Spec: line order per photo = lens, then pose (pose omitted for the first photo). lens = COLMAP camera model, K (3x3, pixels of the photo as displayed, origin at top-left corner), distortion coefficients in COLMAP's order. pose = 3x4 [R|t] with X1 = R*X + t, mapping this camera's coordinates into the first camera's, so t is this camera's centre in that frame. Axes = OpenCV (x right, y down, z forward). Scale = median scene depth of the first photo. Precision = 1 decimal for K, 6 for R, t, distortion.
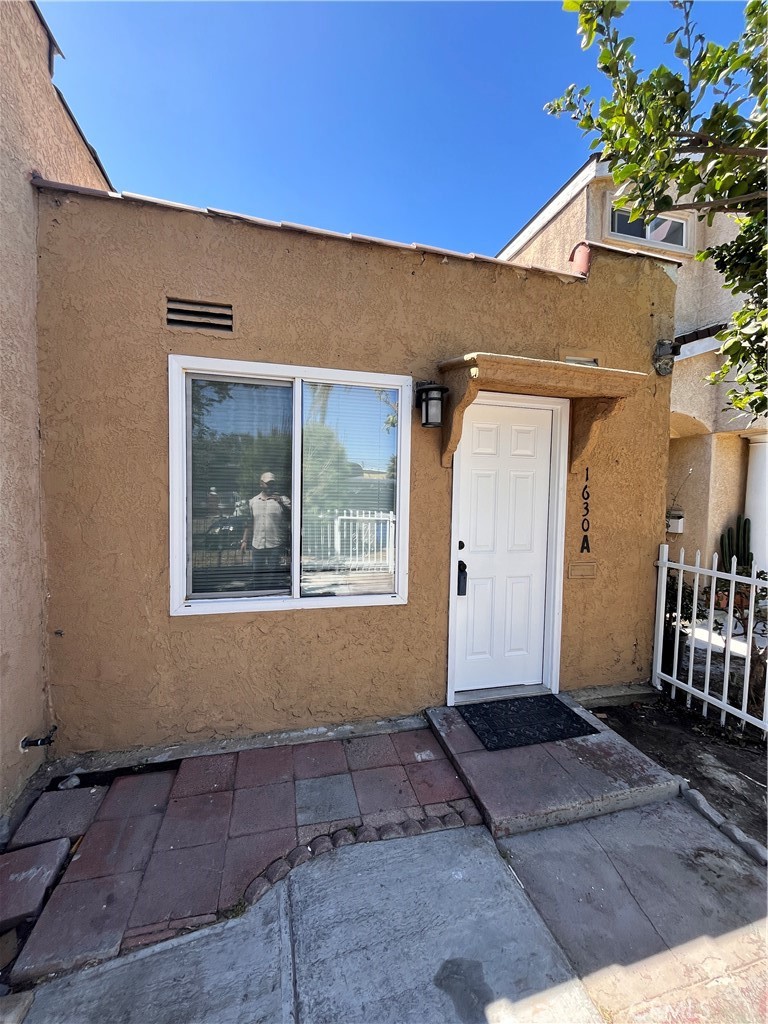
lens RADIAL K [[414.0, 0, 383.8], [0, 414.0, 509.4], [0, 0, 1]] dist [-0.000131, -0.000067]
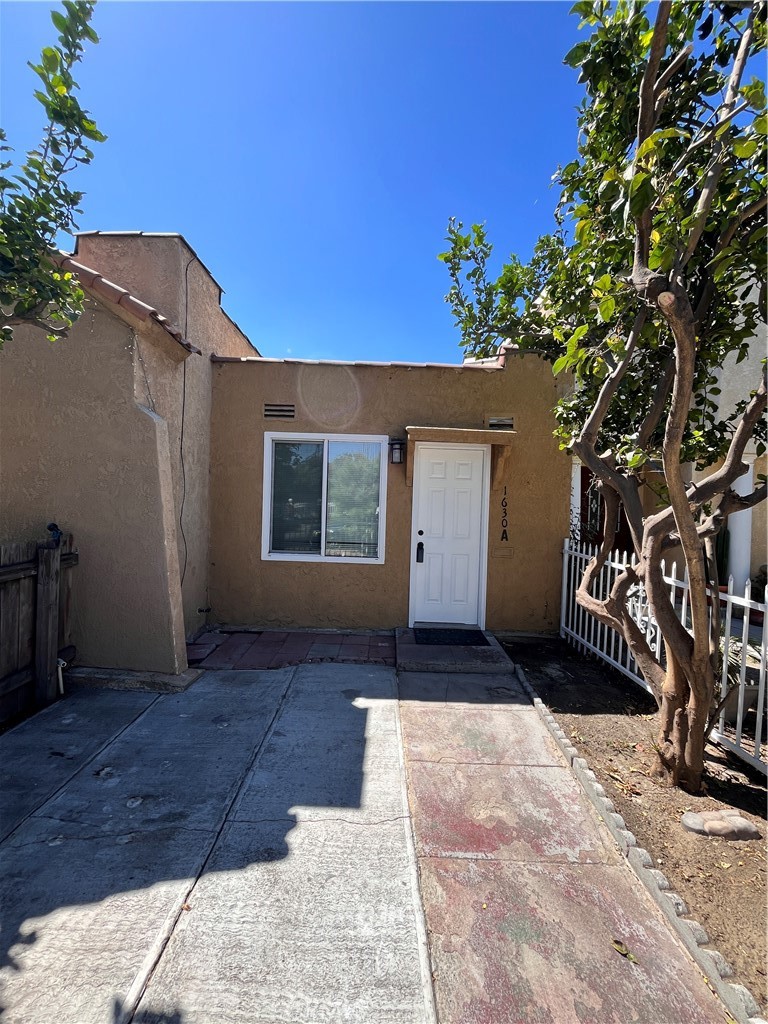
lens RADIAL K [[414.0, 0, 382.3], [0, 414.0, 509.9], [0, 0, 1]] dist [-0.000131, -0.000067]
pose [[0.966840, 0.017139, -0.254806, 0.531818], [-0.025564, 0.999229, -0.029788, 0.055847], [0.254099, 0.035314, 0.966533, -0.761265]]
